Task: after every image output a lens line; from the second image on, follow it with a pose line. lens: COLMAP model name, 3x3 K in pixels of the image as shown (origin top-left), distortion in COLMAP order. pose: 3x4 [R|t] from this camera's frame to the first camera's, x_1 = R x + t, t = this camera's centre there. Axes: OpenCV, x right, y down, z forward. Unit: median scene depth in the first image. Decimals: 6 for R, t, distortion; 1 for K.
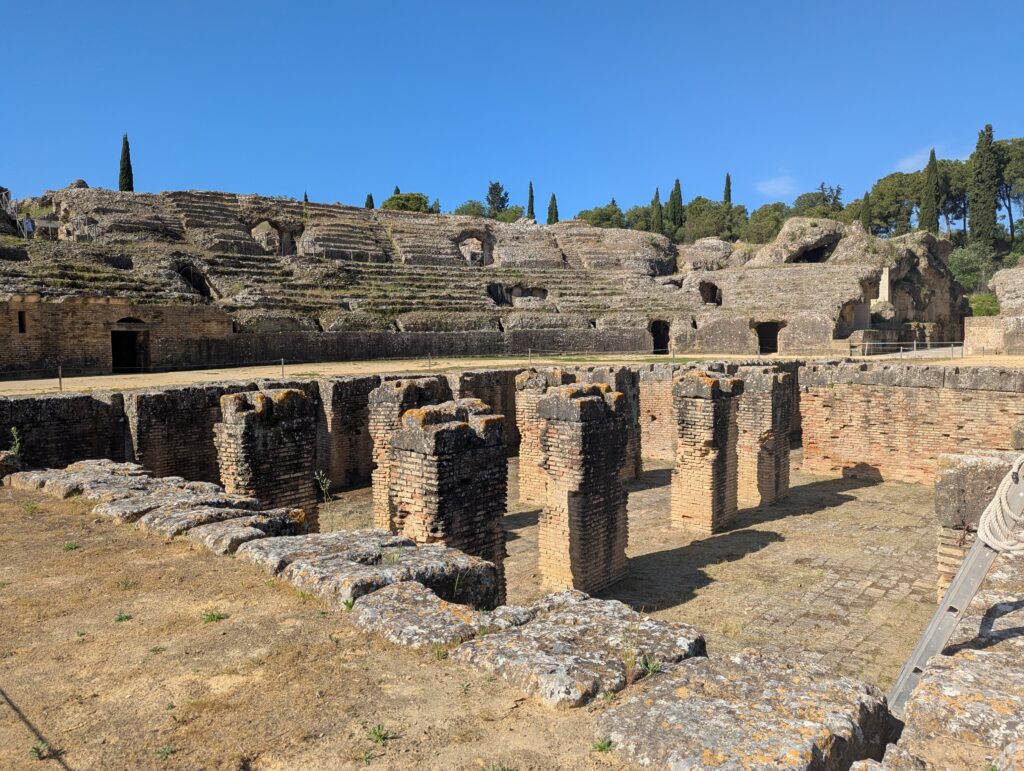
lens RADIAL K [[706.3, 0, 516.2], [0, 706.3, 386.6], [0, 0, 1]] dist [0.065948, -0.067430]
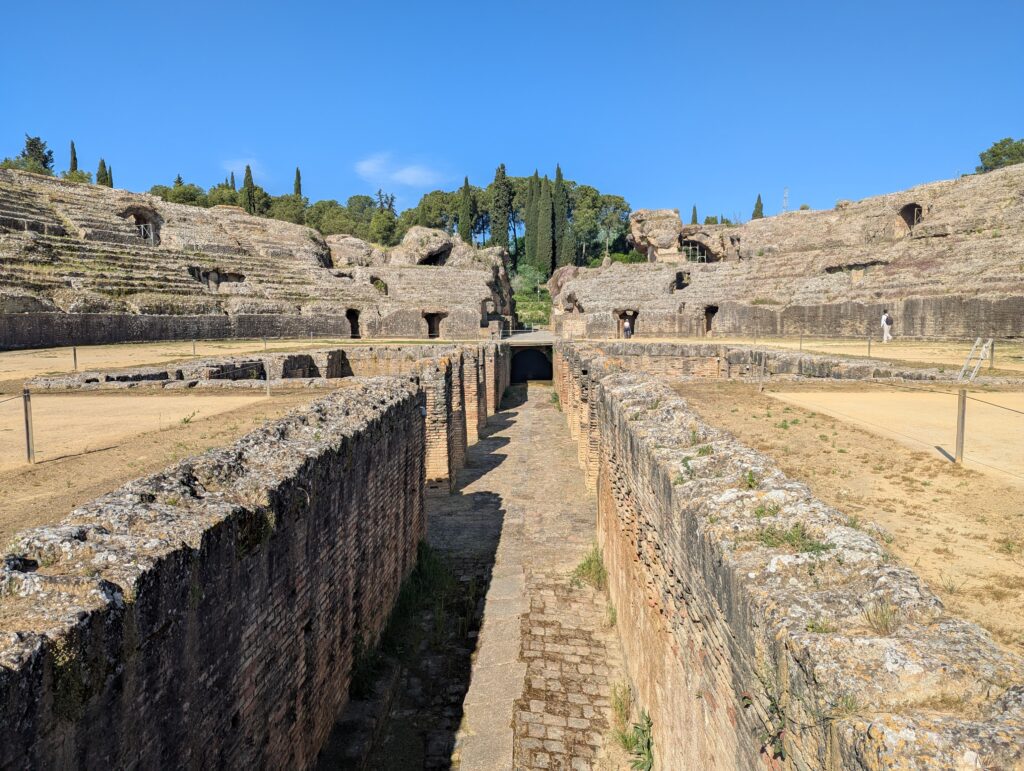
lens RADIAL K [[706.3, 0, 516.2], [0, 706.3, 386.6], [0, 0, 1]] dist [0.065948, -0.067430]
pose [[0.782936, -0.043708, 0.620565, -0.312345], [0.032432, 0.999040, 0.029448, 0.007355], [-0.621257, -0.002930, 0.783602, -0.069321]]
